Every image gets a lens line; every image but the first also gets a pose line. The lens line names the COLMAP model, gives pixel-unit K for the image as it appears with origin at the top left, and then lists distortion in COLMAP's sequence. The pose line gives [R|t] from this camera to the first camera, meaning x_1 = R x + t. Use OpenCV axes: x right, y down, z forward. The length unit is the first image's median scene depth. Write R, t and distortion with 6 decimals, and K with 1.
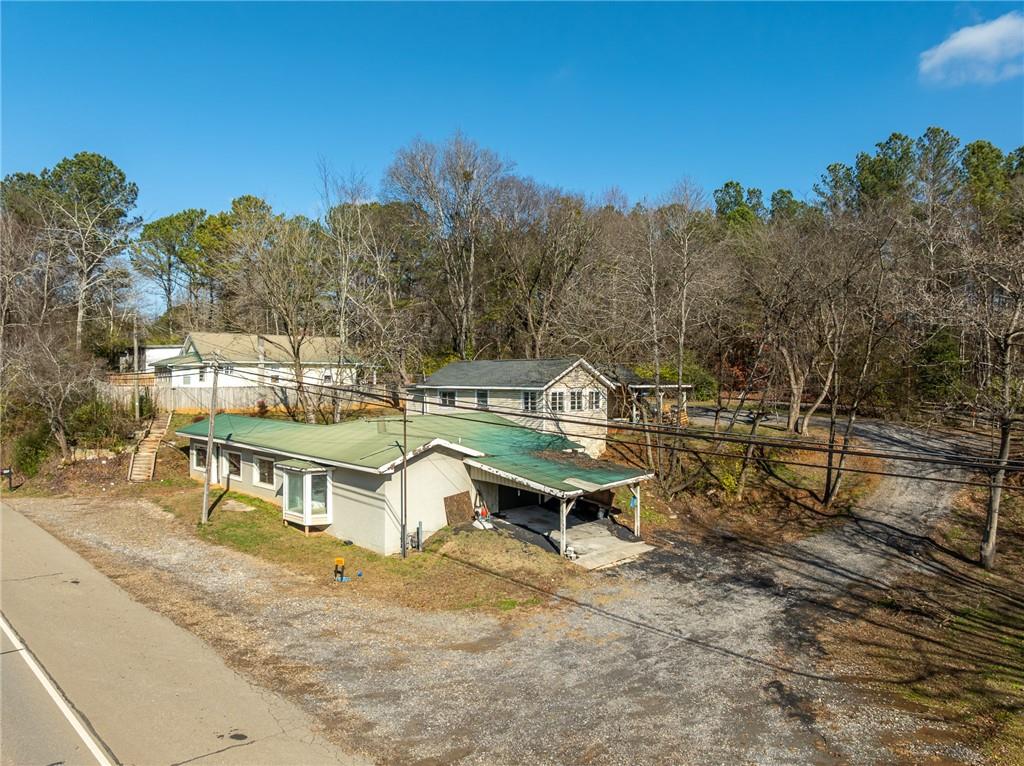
lens RADIAL K [[724.4, 0, 512.0], [0, 724.4, 383.0], [0, 0, 1]] dist [-0.029311, -0.000941]
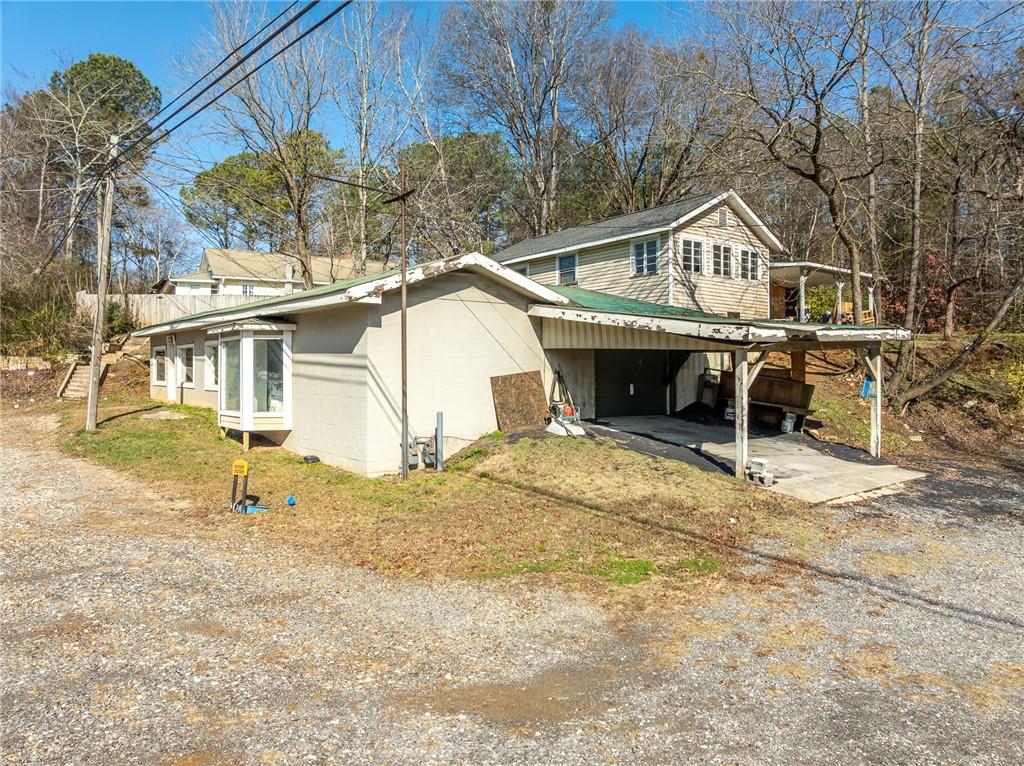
lens RADIAL K [[724.4, 0, 512.0], [0, 724.4, 383.0], [0, 0, 1]] dist [-0.029311, -0.000941]
pose [[0.992308, -0.001420, -0.123789, -0.012833], [0.001381, 0.999999, -0.000399, 0.146136], [0.123790, 0.000225, 0.992308, 0.434068]]
